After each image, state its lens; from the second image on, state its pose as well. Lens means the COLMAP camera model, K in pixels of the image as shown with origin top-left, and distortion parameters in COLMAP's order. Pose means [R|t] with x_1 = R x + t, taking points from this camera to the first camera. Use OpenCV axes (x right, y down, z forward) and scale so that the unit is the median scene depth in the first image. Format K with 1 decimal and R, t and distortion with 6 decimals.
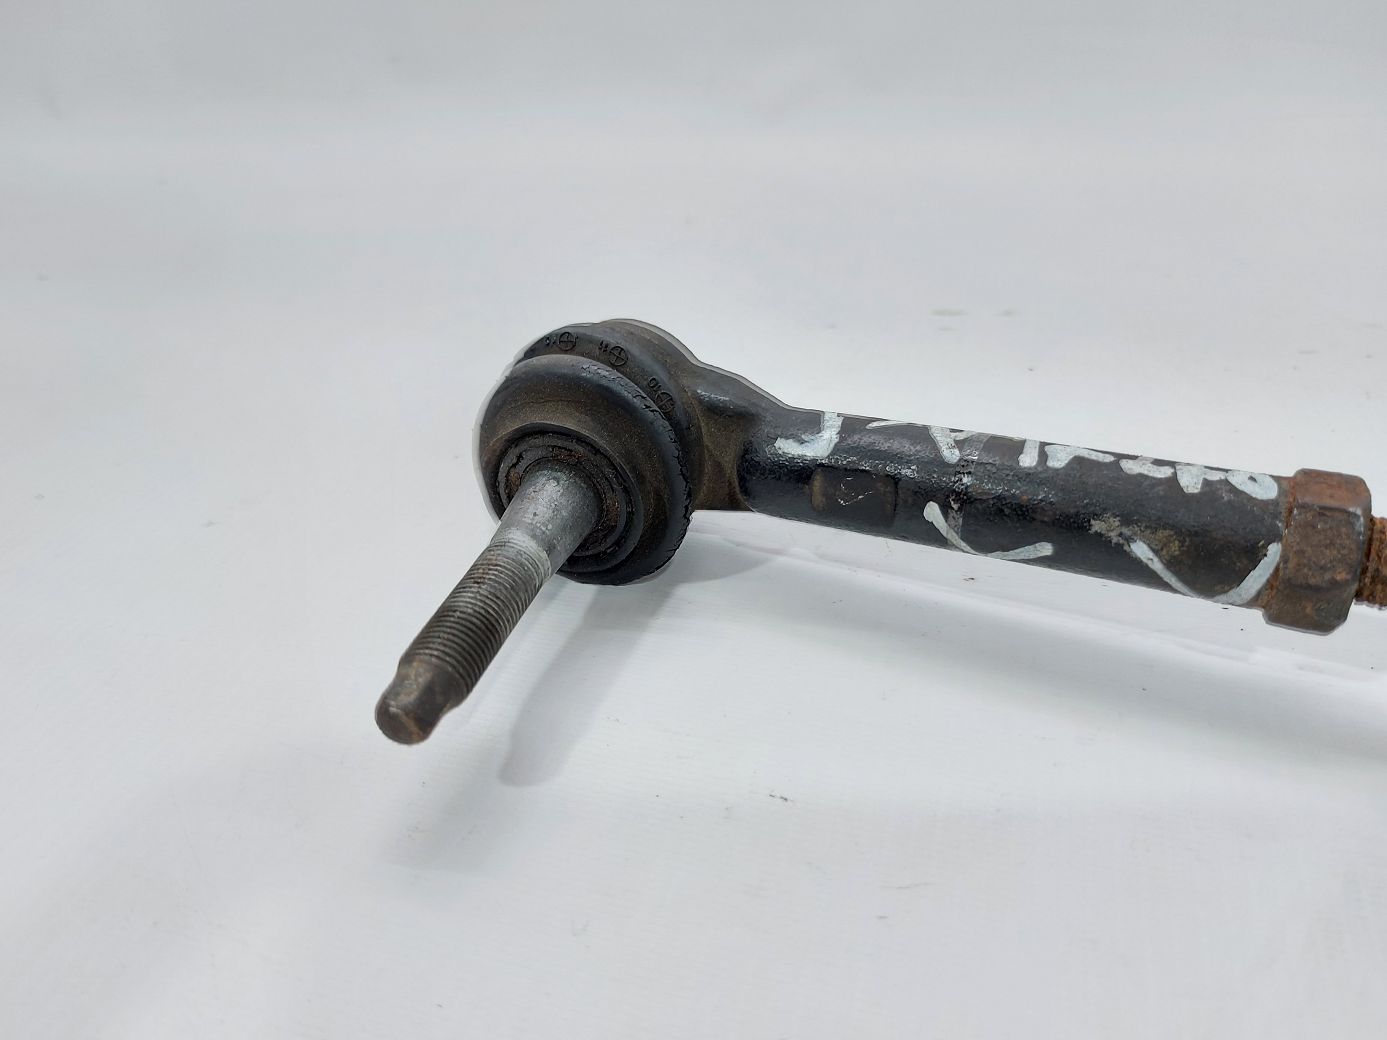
lens RADIAL K [[1033.7, 0, 697.9], [0, 1033.7, 551.6], [0, 0, 1]] dist [-0.002088, -0.093816]
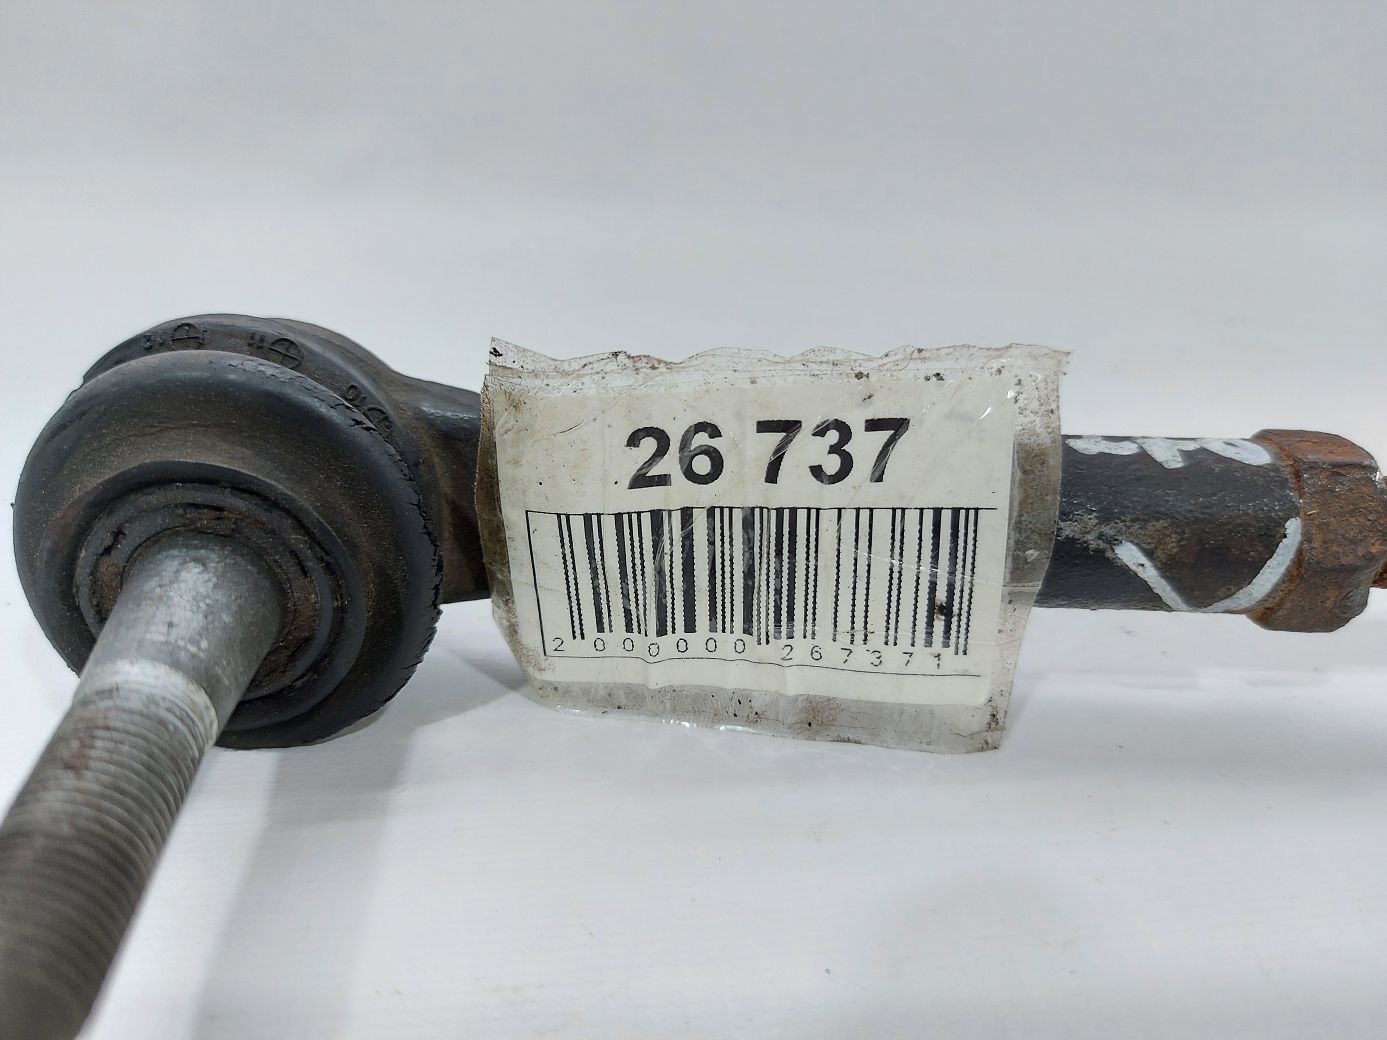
lens RADIAL K [[1033.7, 0, 697.9], [0, 1033.7, 551.6], [0, 0, 1]] dist [-0.002088, -0.093816]
pose [[0.908318, -0.100001, 0.406150, -0.119570], [0.152872, 0.983193, -0.099807, 0.020055], [-0.389343, 0.152745, 0.908340, 0.407007]]
